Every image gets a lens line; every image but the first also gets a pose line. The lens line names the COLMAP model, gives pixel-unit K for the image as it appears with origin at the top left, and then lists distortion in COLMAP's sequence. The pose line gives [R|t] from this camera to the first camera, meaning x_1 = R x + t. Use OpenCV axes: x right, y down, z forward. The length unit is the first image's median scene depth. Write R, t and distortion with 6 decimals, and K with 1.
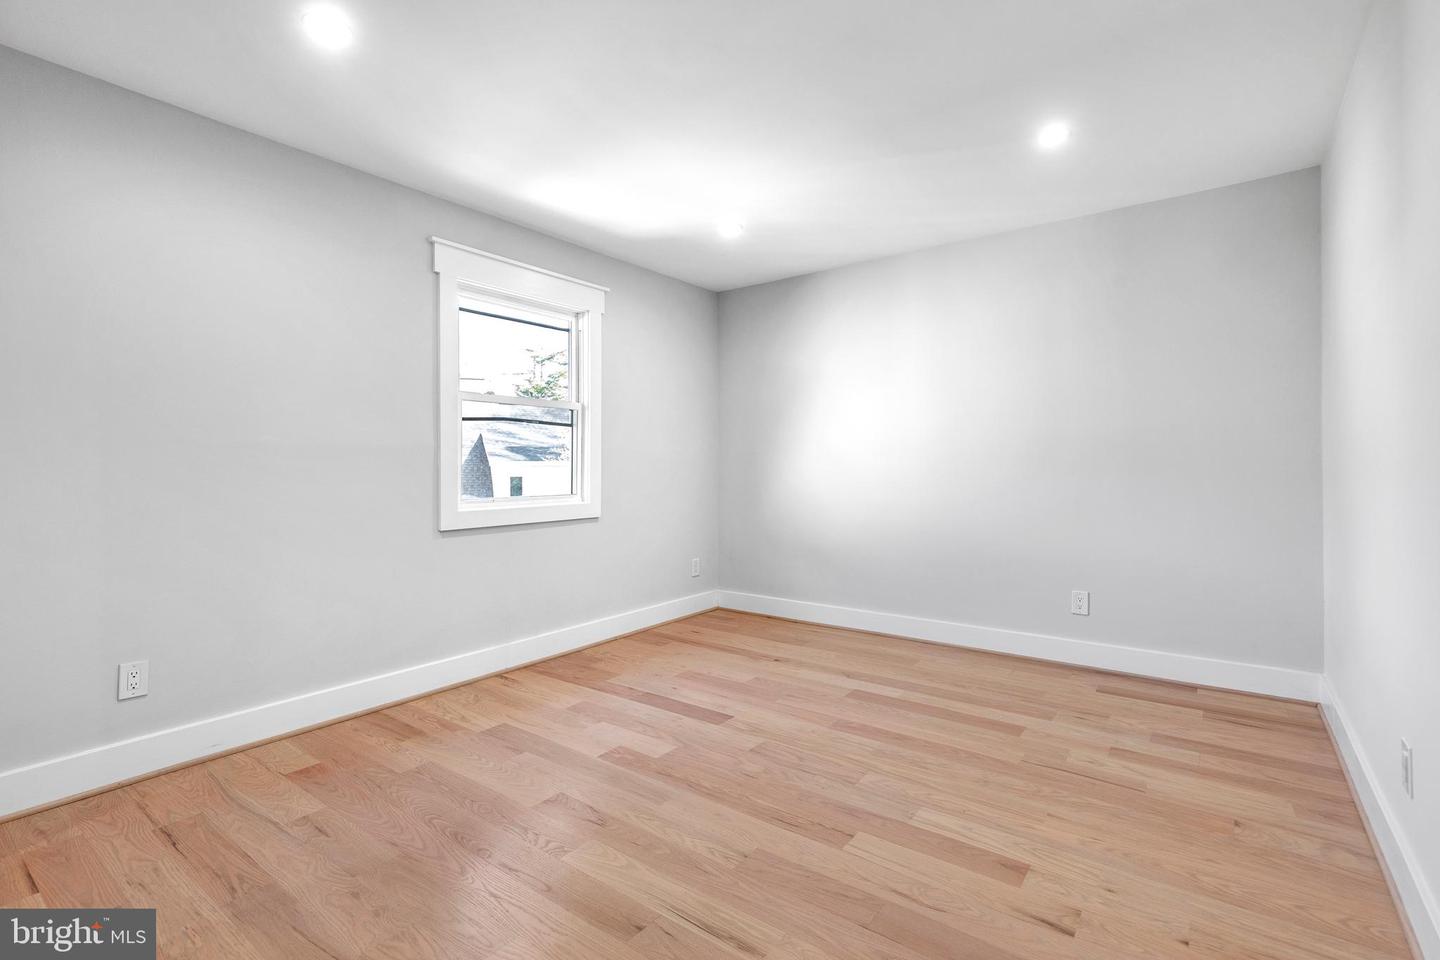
lens RADIAL K [[656.4, 0, 720.0], [0, 656.4, 480.0], [0, 0, 1]] dist [0.001210, 0.000159]
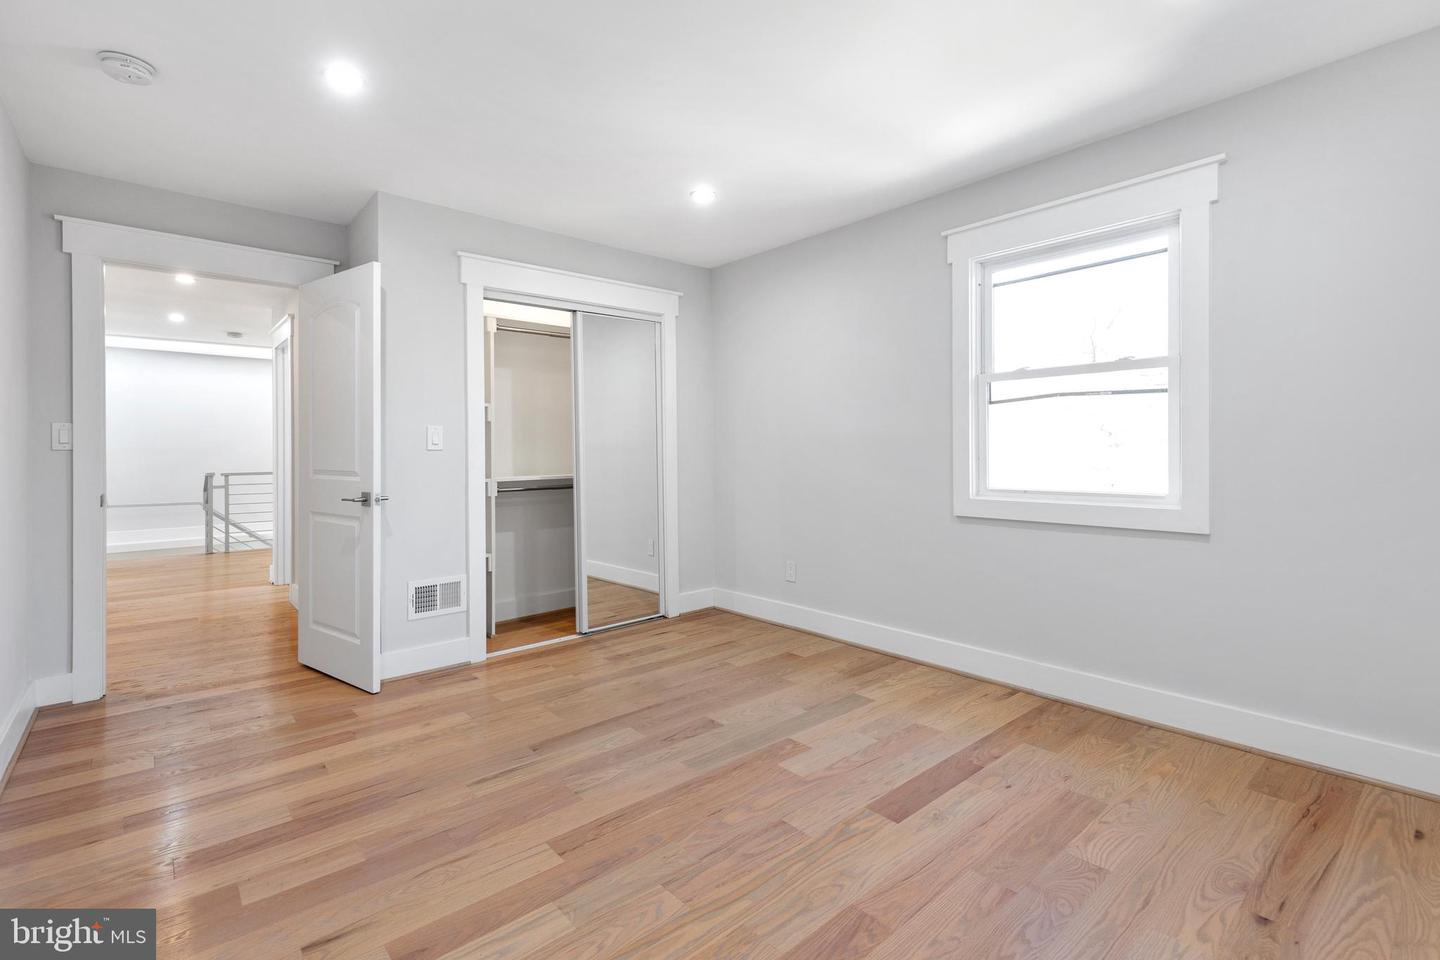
lens RADIAL K [[656.4, 0, 720.0], [0, 656.4, 480.0], [0, 0, 1]] dist [0.001210, 0.000159]
pose [[-0.199797, 0.049323, -0.978595, 0.734721], [-0.016818, 0.998412, 0.053756, -0.028213], [0.979693, 0.027198, -0.198650, 0.984631]]
